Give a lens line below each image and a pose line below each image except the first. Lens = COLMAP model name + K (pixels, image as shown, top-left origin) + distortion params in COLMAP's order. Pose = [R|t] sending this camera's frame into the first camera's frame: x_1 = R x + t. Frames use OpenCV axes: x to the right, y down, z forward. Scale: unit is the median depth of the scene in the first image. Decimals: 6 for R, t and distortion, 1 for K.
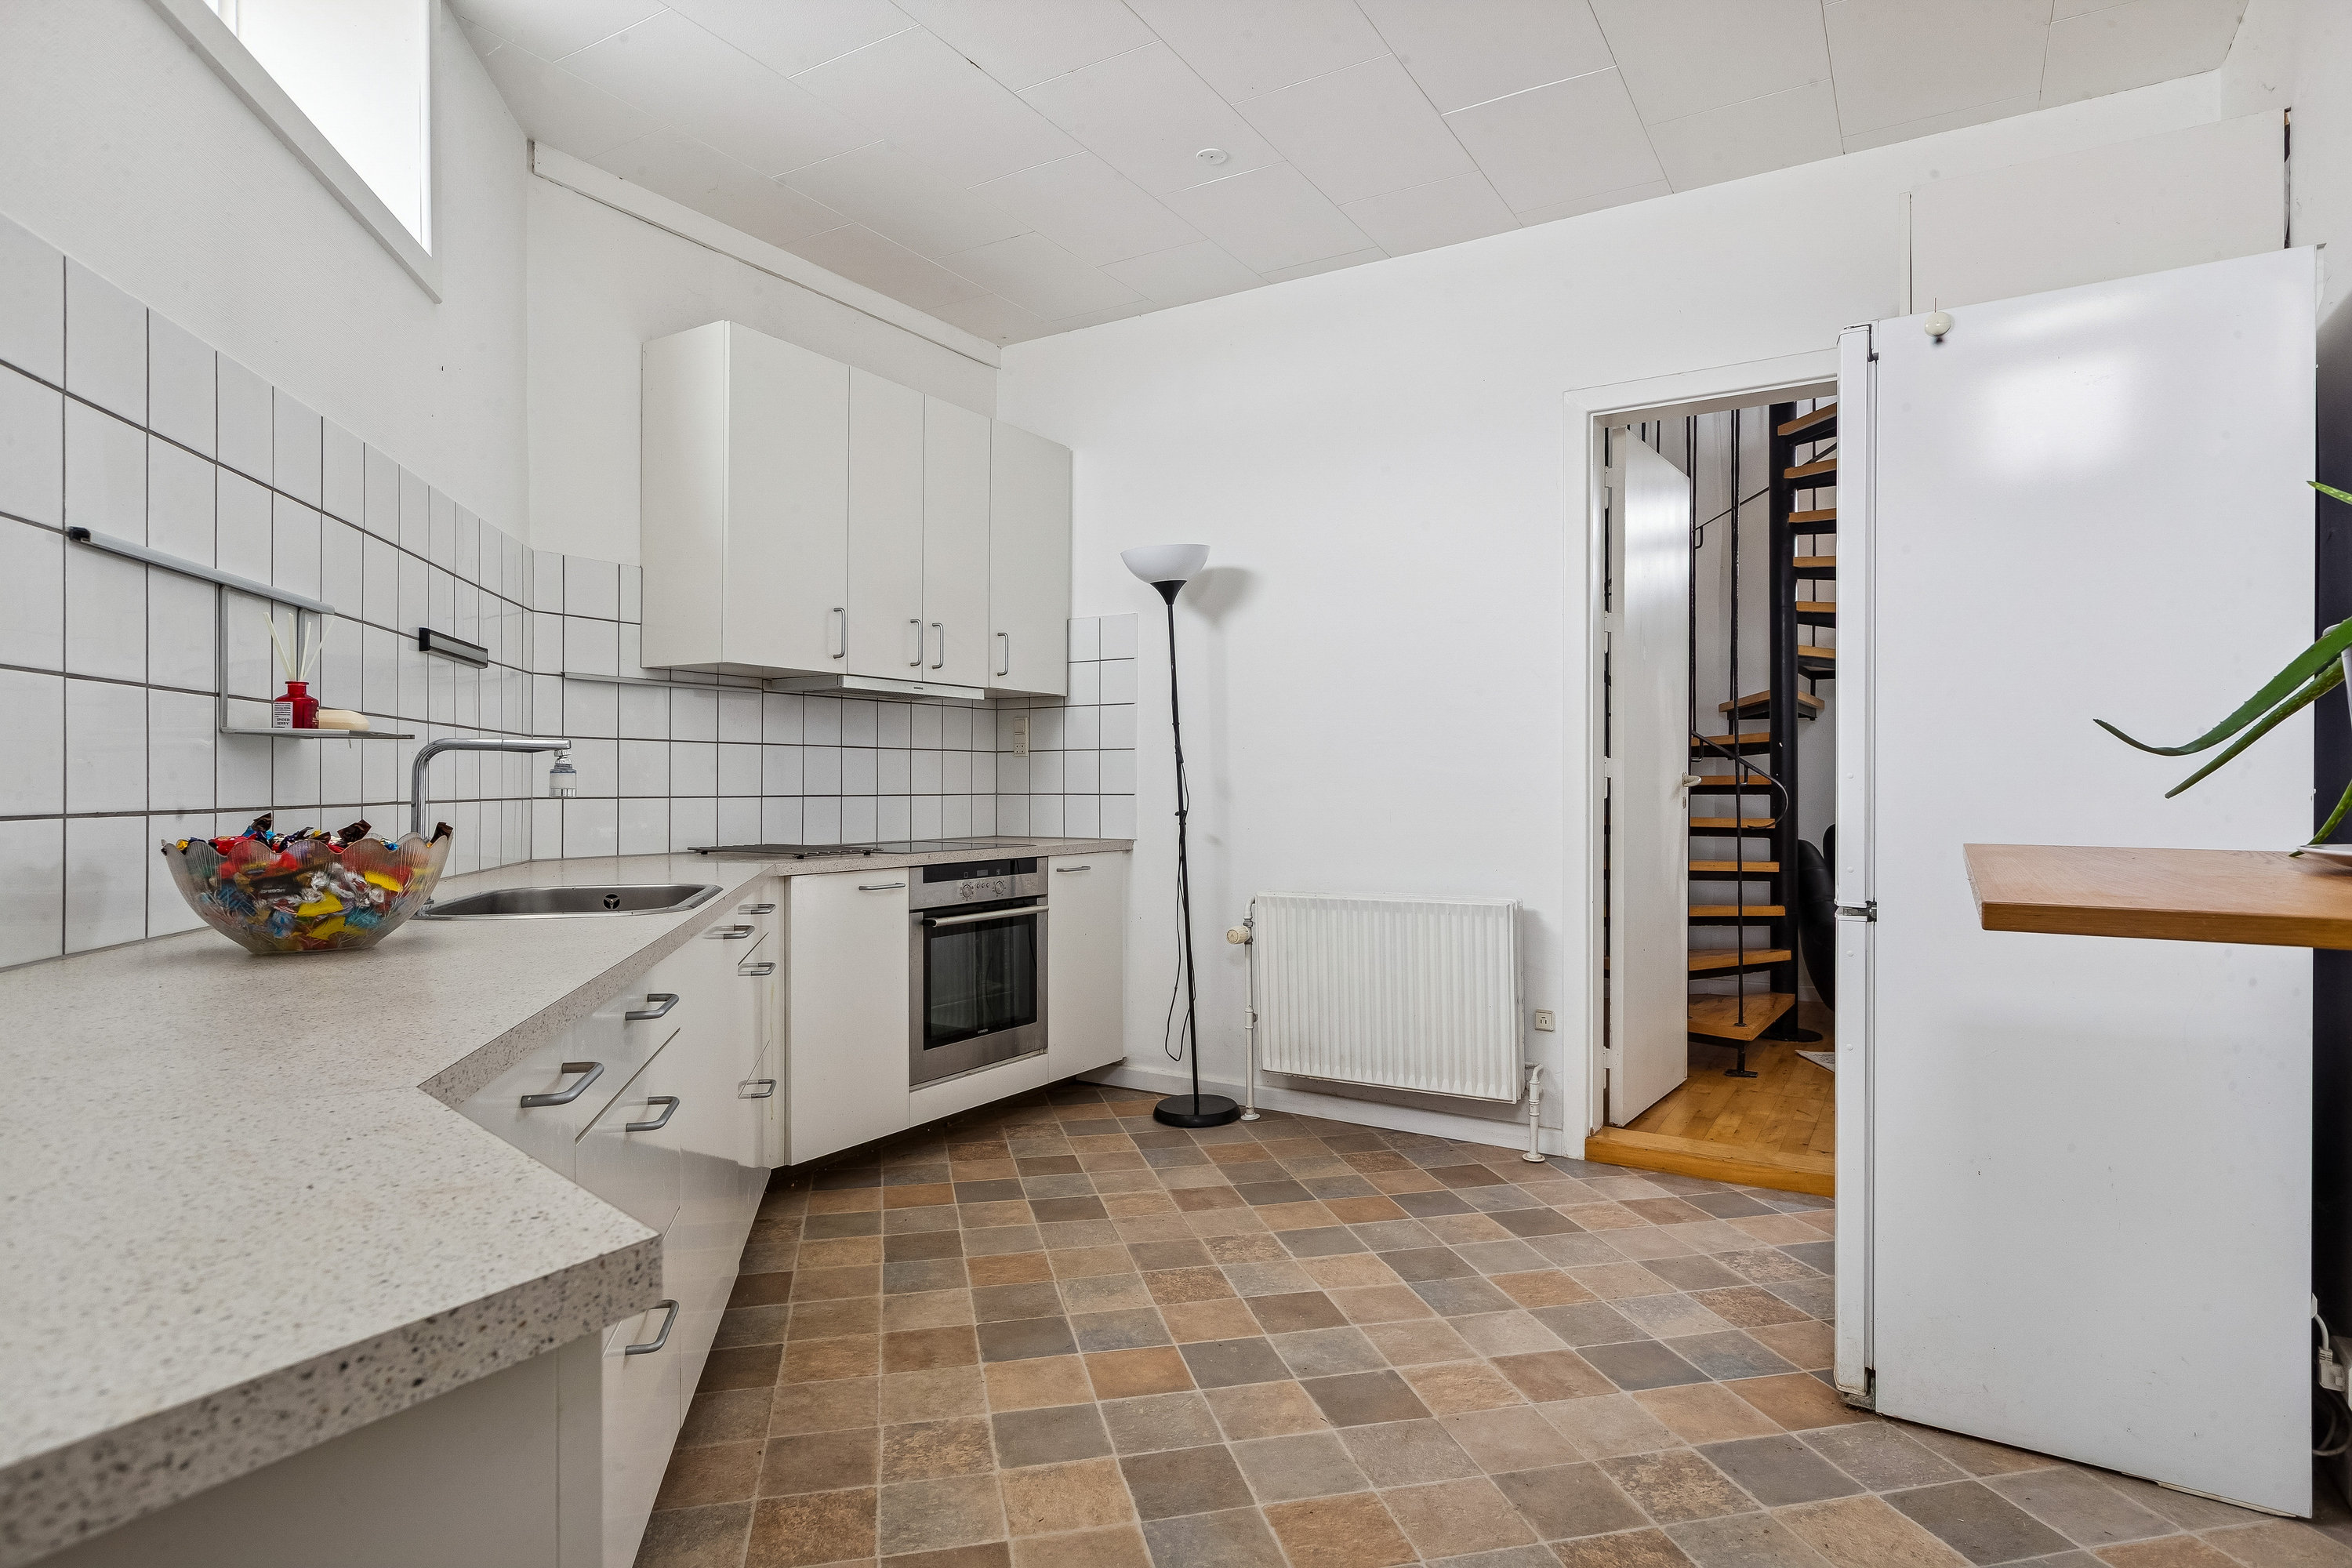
lens RADIAL K [[1254.1, 0, 1182.6], [0, 1254.1, 783.2], [0, 0, 1]] dist [-0.001521, -0.000308]
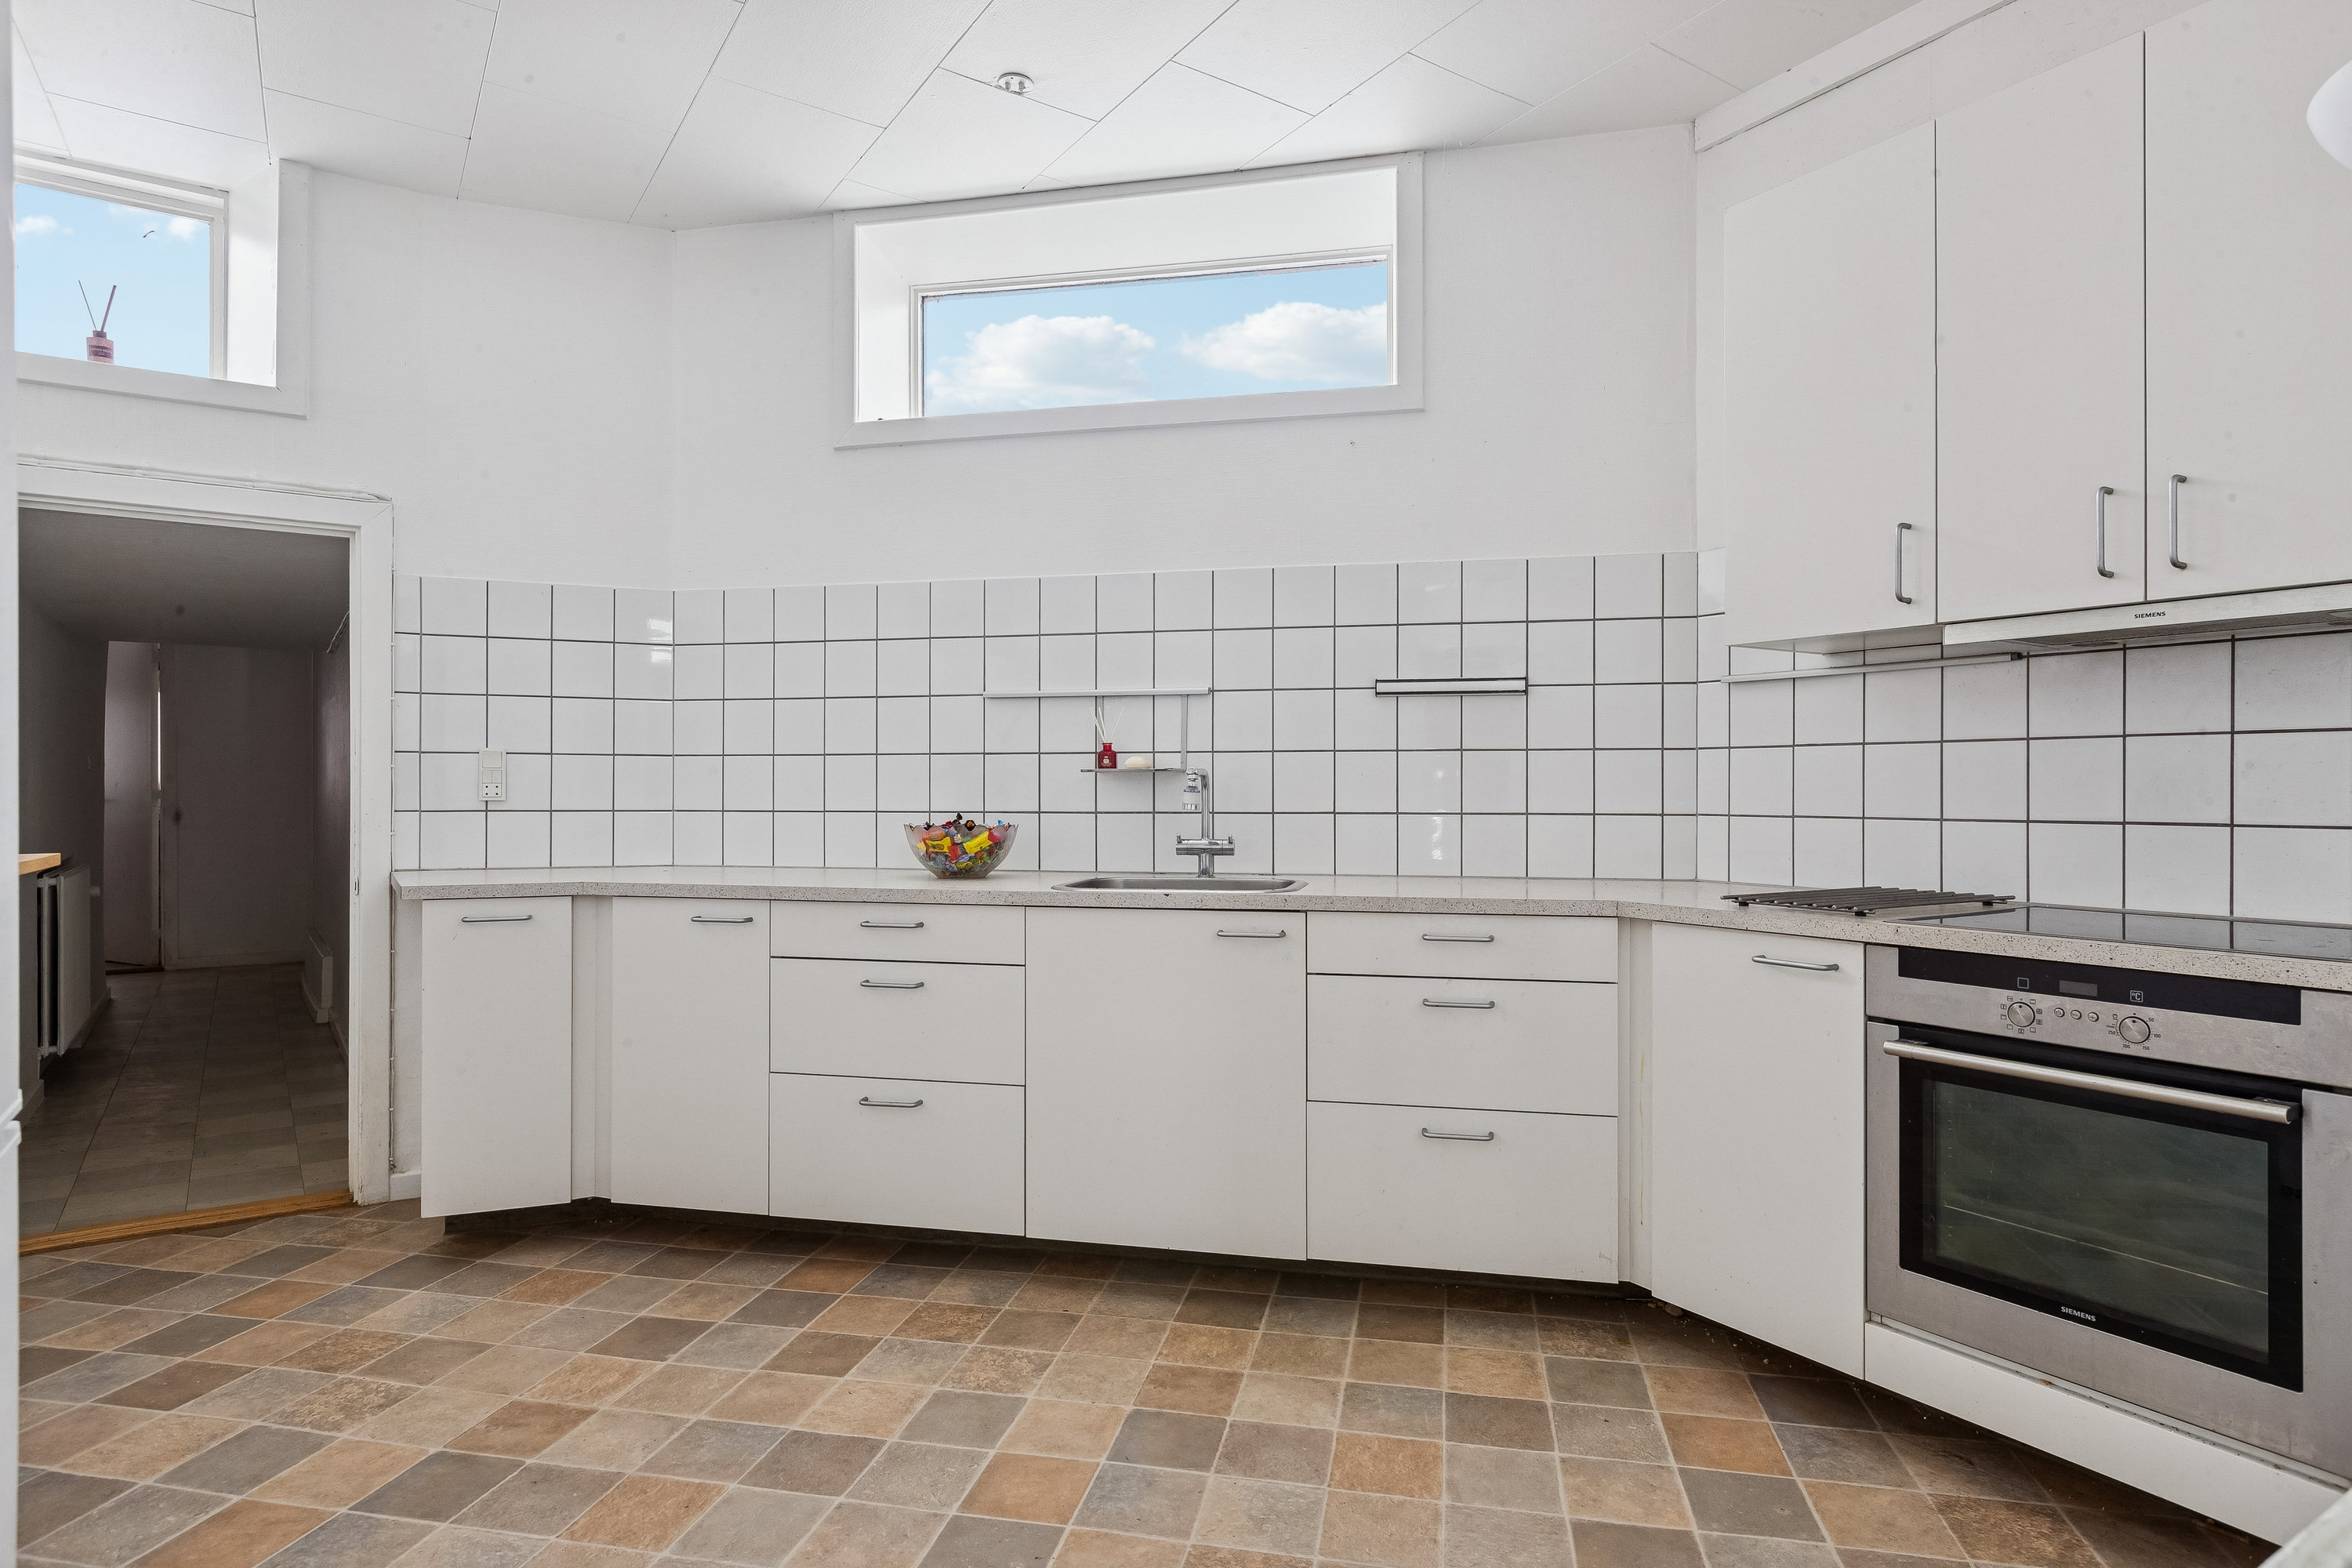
lens RADIAL K [[1254.1, 0, 1182.2], [0, 1254.1, 786.6], [0, 0, 1]] dist [-0.001521, -0.000308]
pose [[-0.424250, -0.002438, -0.905542, 0.607582], [0.001671, 0.999993, -0.003476, -0.007916], [0.905544, -0.002988, -0.424243, 1.265648]]
